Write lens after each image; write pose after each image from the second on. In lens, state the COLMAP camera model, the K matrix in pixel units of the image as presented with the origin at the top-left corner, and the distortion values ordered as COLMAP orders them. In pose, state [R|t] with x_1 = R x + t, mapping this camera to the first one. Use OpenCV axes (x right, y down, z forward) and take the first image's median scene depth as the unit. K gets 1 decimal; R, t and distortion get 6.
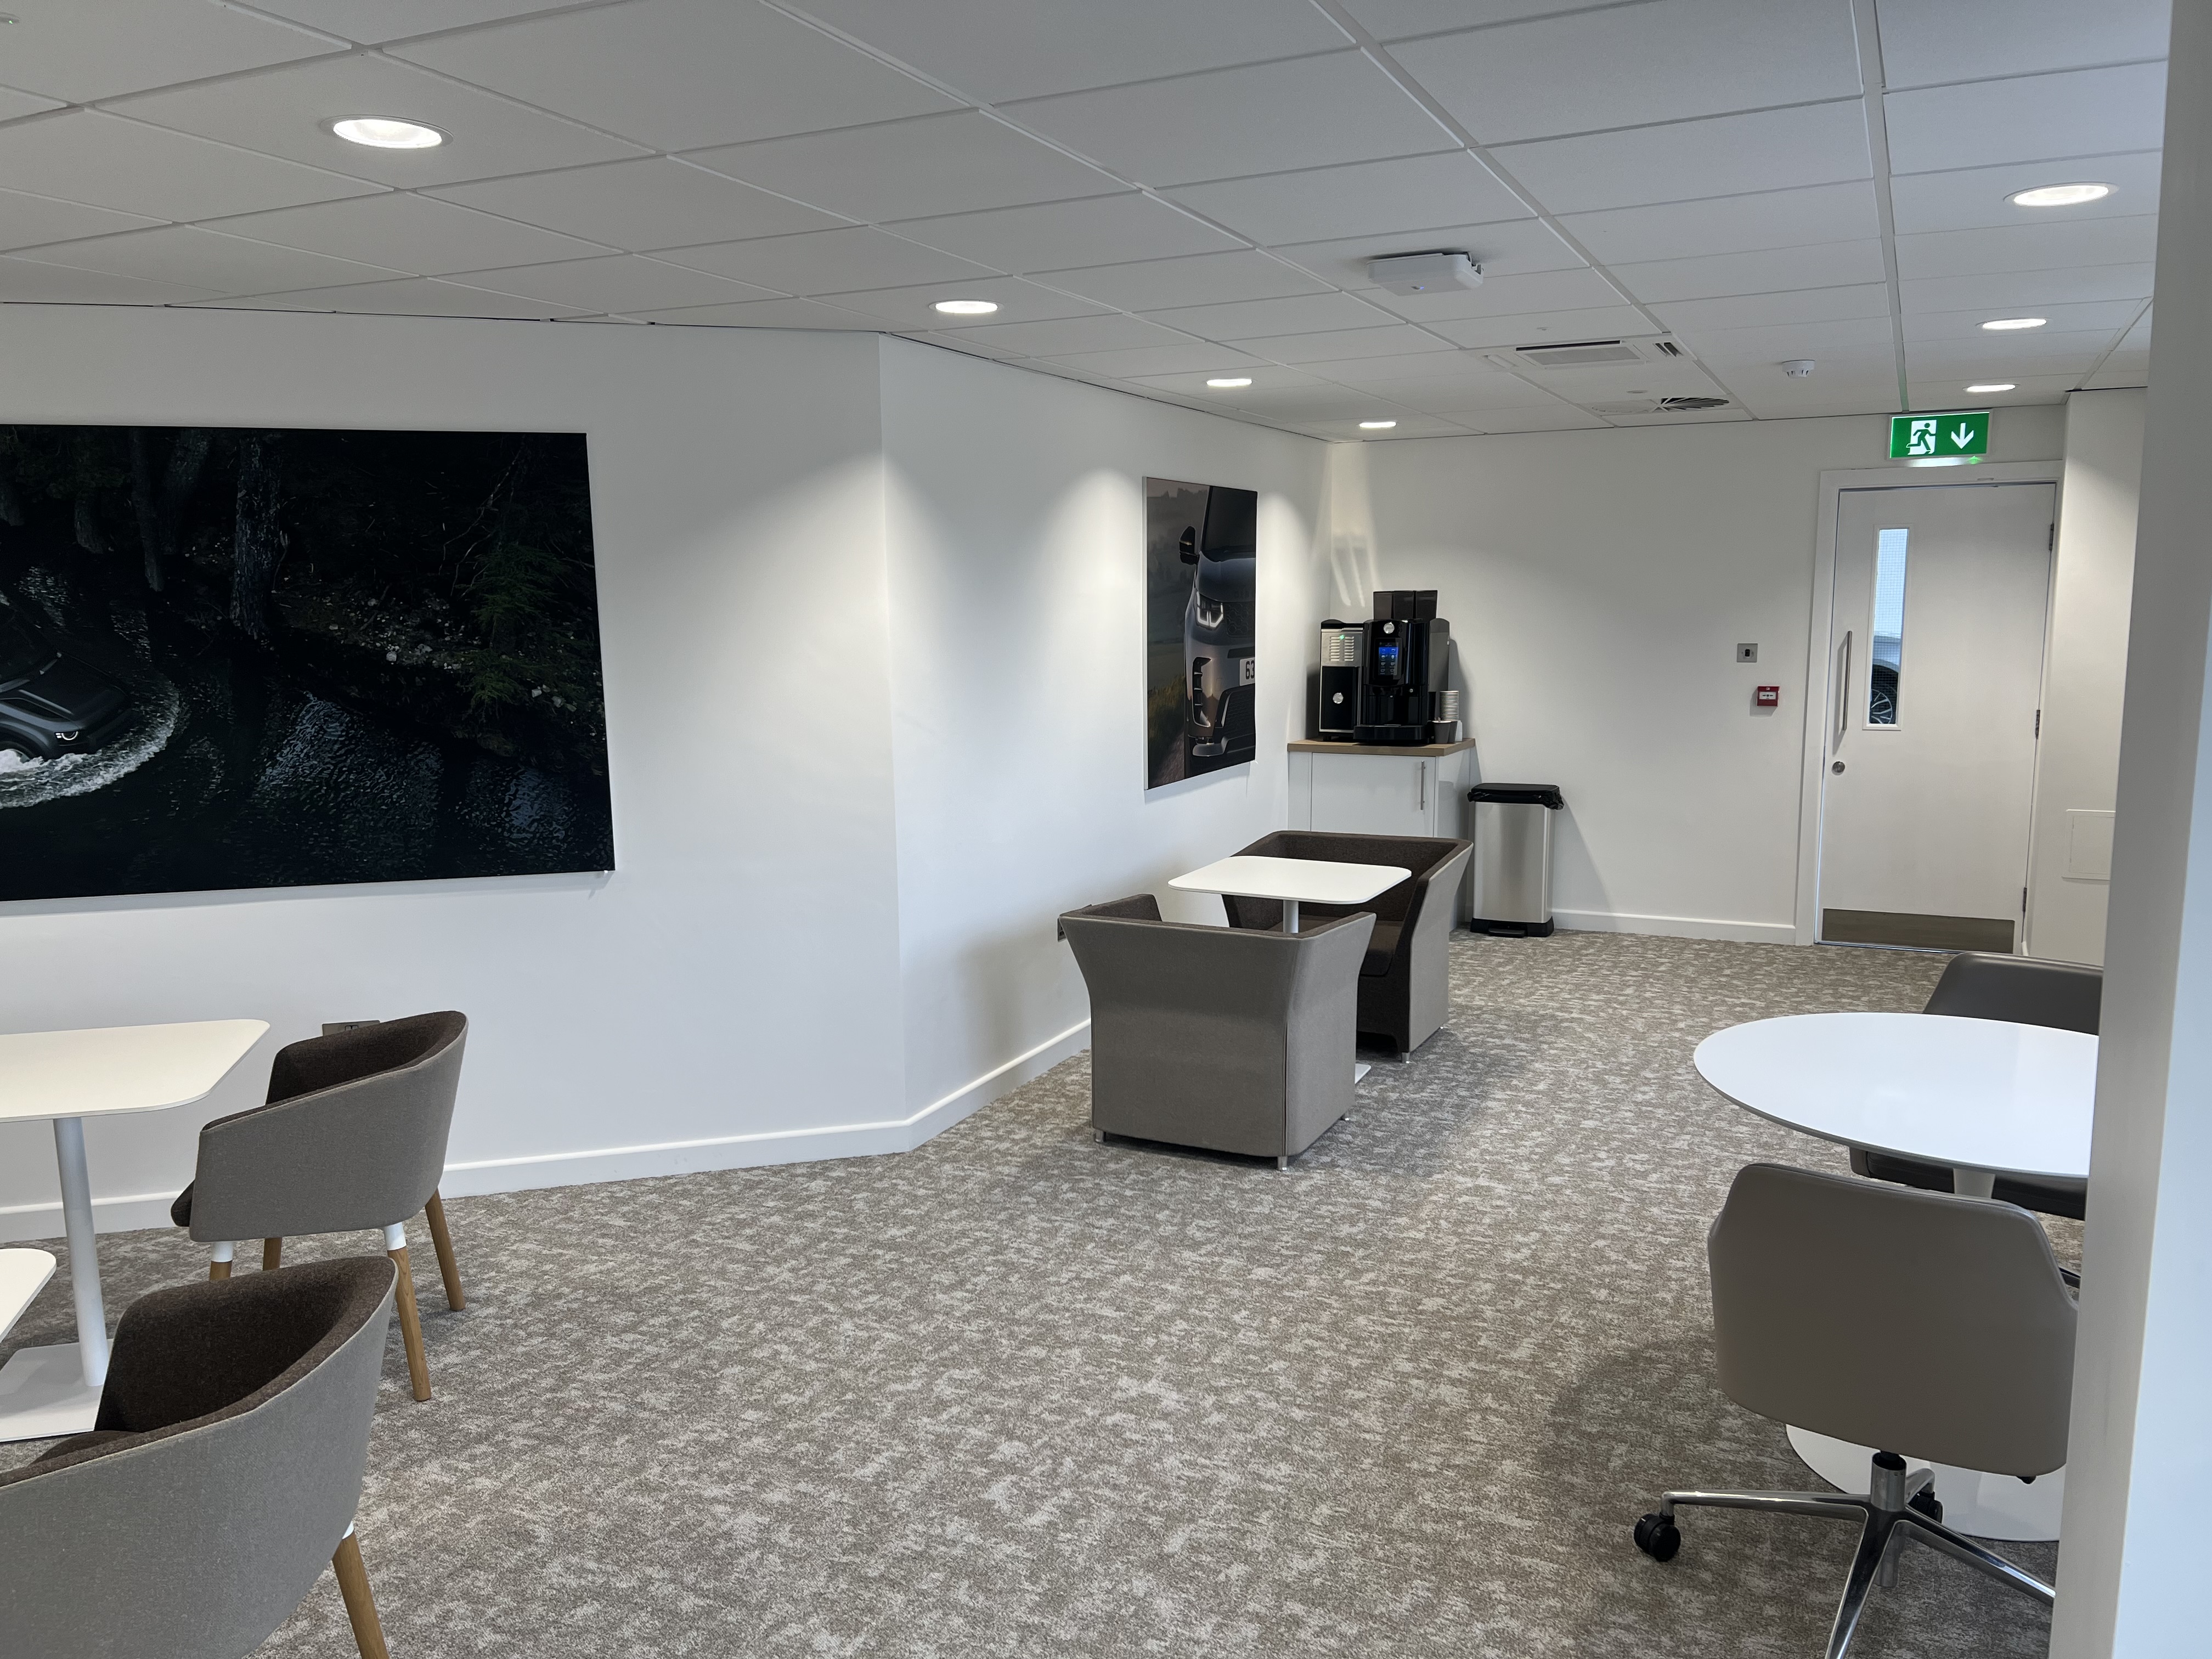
lens RADIAL K [[1688.6, 0, 1106.0], [0, 1688.6, 829.5], [0, 0, 1]] dist [0.021955, -0.005338]
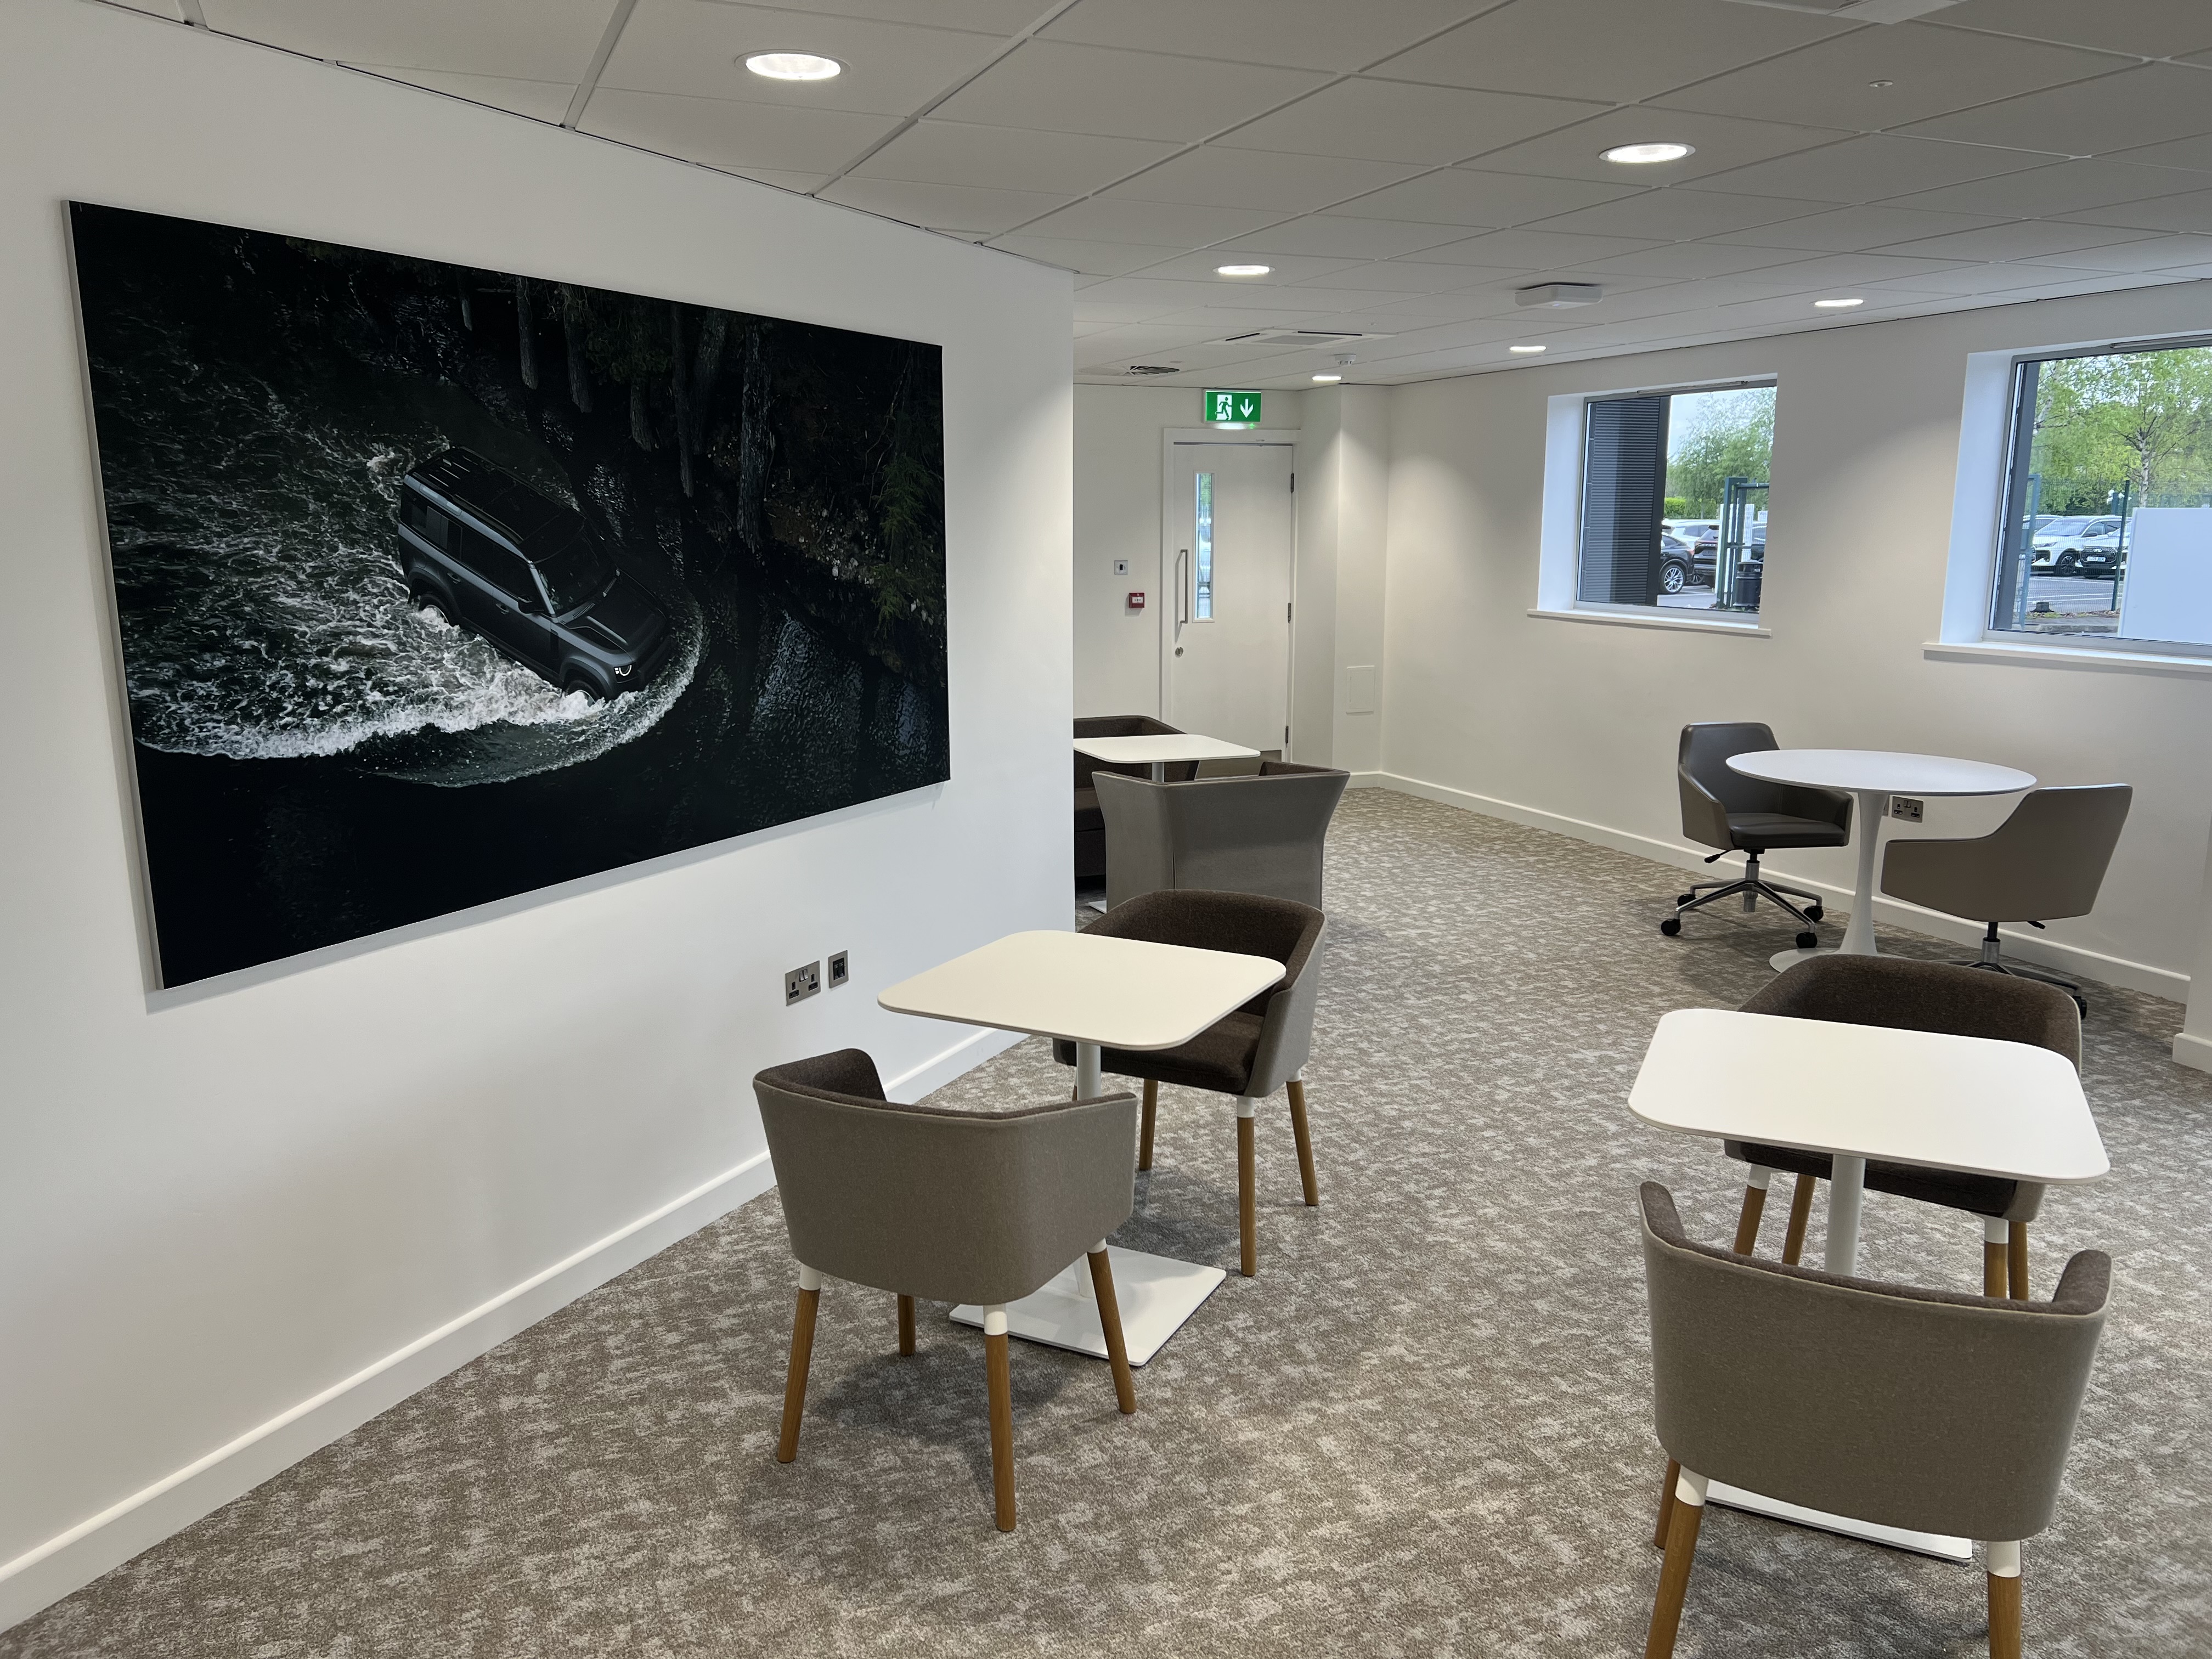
lens RADIAL K [[1675.1, 0, 1106.0], [0, 1675.1, 829.5], [0, 0, 1]] dist [0.083750, -0.087689]
pose [[0.658508, -0.129915, 0.741275, -1.064412], [0.102336, 0.991296, 0.082824, -0.021968], [-0.745583, 0.021319, 0.666072, 0.271853]]
